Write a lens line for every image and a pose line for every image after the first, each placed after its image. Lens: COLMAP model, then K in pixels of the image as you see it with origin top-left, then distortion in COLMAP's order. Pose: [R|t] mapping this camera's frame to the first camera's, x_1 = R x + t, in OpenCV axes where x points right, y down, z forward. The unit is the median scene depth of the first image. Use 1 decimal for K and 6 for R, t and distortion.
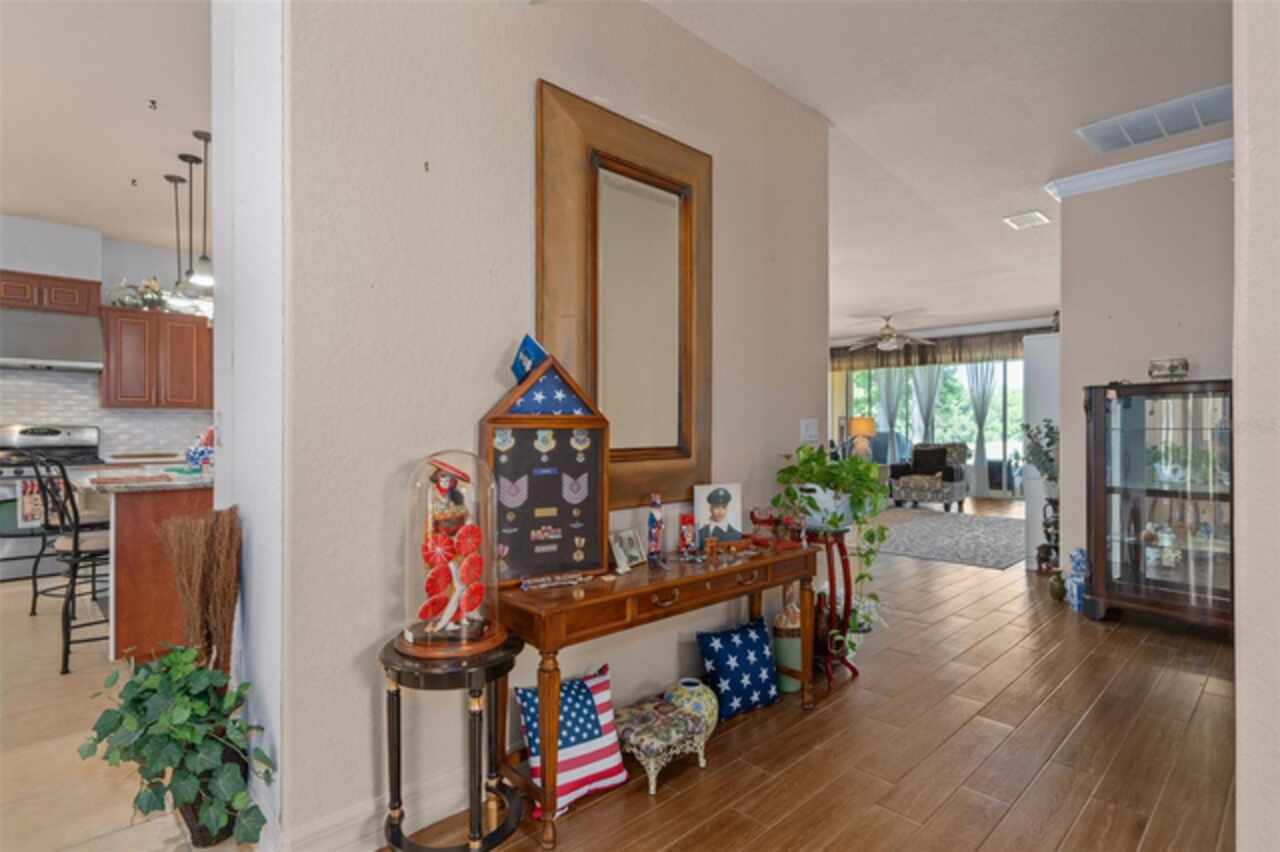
lens RADIAL K [[668.6, 0, 632.3], [0, 668.6, 426.9], [0, 0, 1]] dist [0.000375, 0.000262]
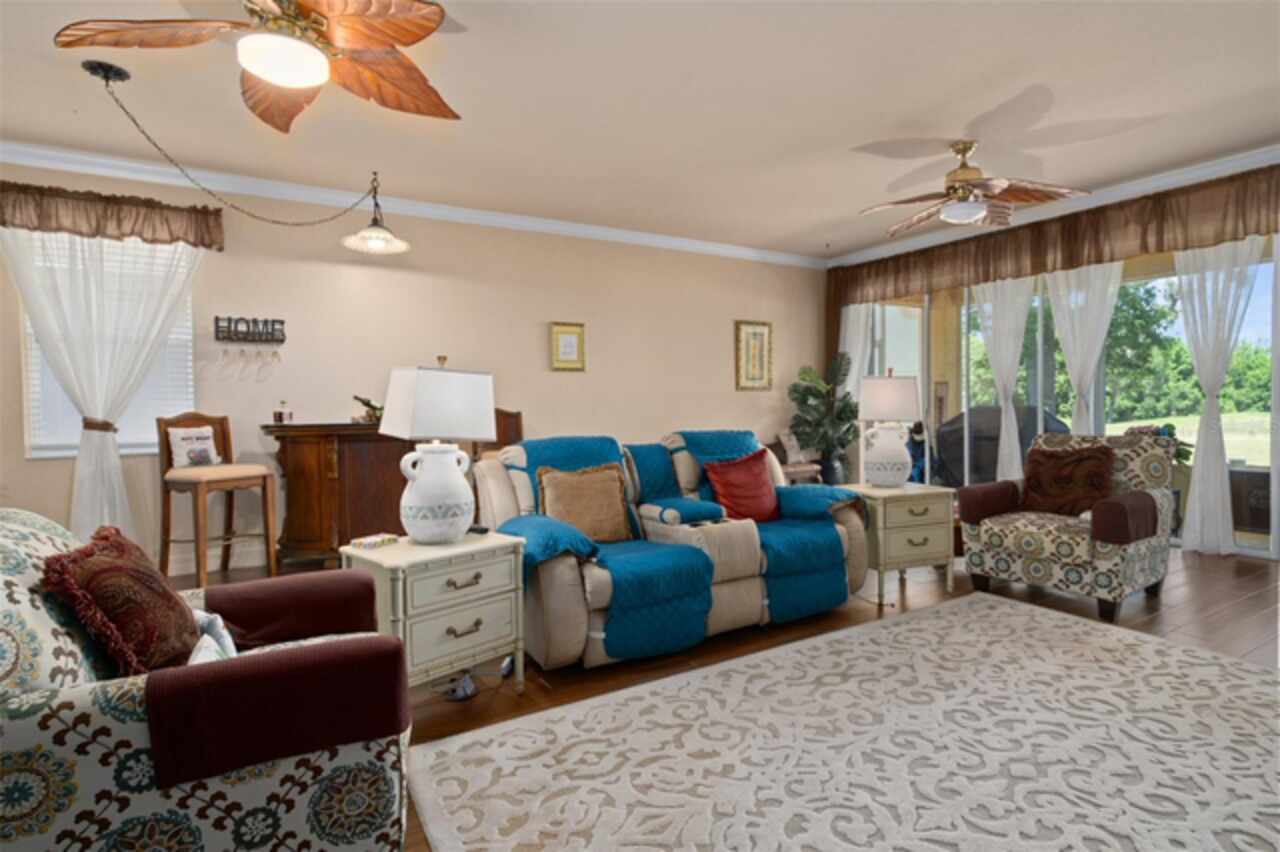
lens RADIAL K [[655.5, 0, 640.8], [0, 655.5, 417.0], [0, 0, 1]] dist [0.005088, 0.000974]
pose [[0.973317, -0.009966, -0.229246, 0.303124], [0.014999, 0.999683, 0.020226, 0.000817], [0.228972, -0.023124, 0.973158, 0.587080]]
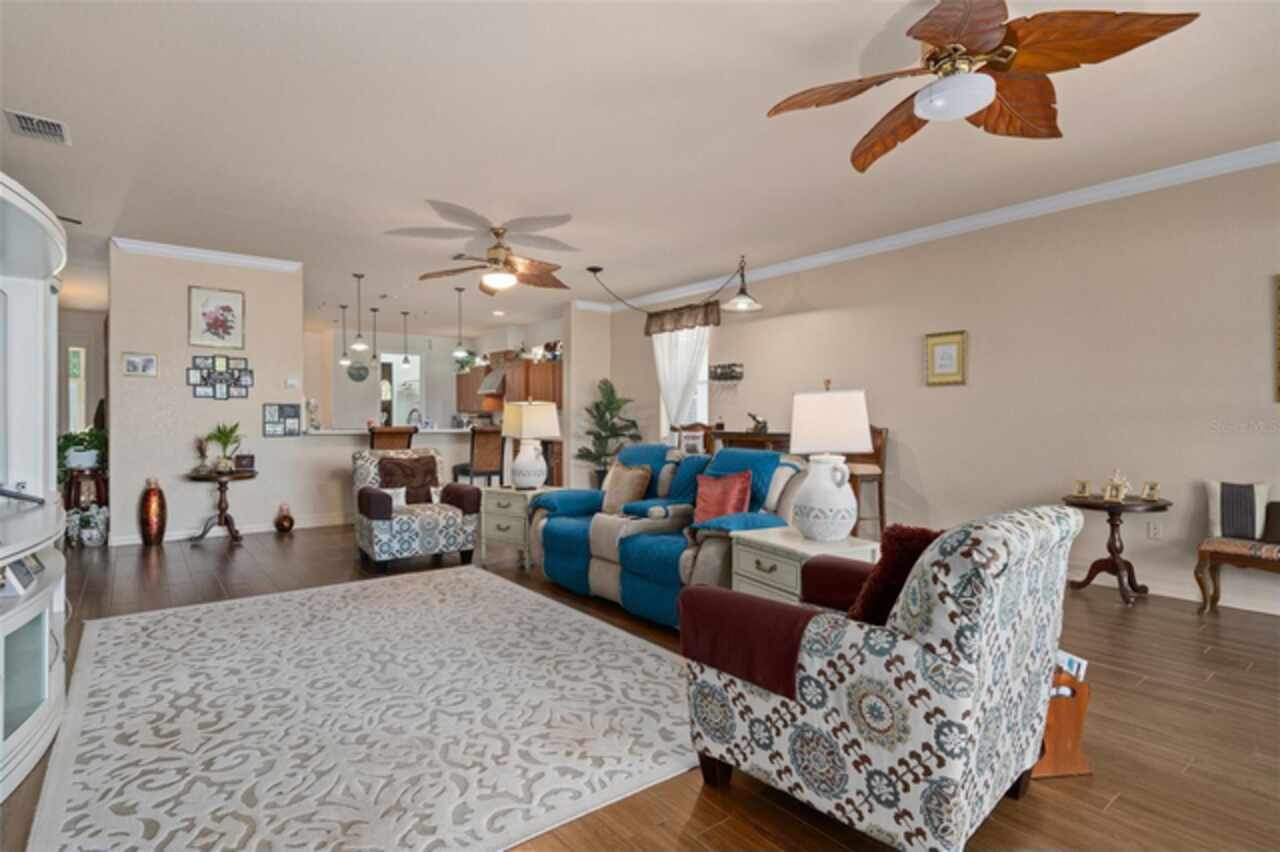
lens RADIAL K [[638.7, 0, 635.9], [0, 638.7, 422.1], [0, 0, 1]] dist [0.000776, 0.000274]
pose [[-0.112784, 0.001994, -0.993618, 0.702782], [-0.002831, 0.999993, 0.002328, -0.000030], [0.993615, 0.003075, -0.112778, 1.006255]]
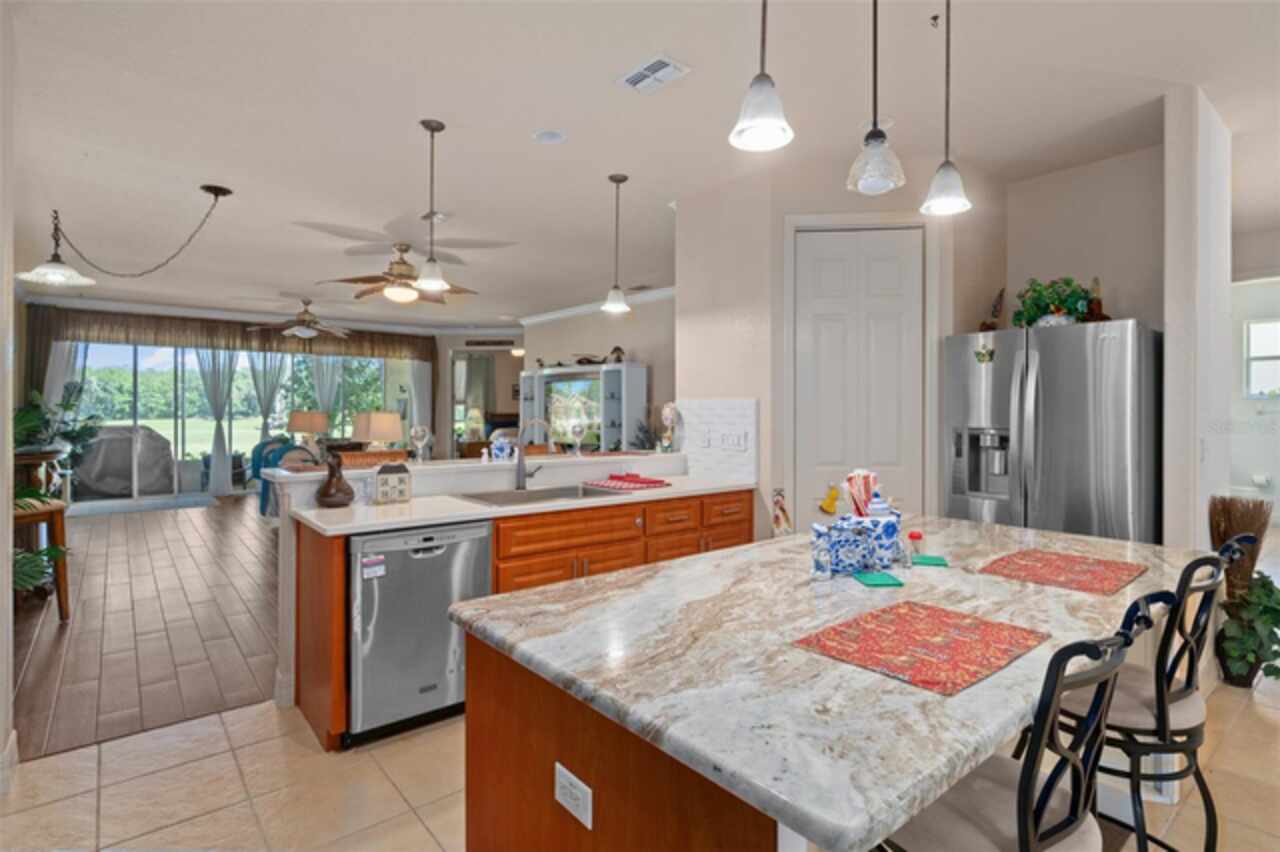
lens RADIAL K [[646.4, 0, 638.6], [0, 646.4, 413.6], [0, 0, 1]] dist [0.003380, -0.000233]
pose [[0.099244, -0.007096, 0.995038, -0.499714], [-0.002007, 0.999971, 0.007331, -0.020458], [-0.995061, -0.002725, 0.099227, 0.511000]]
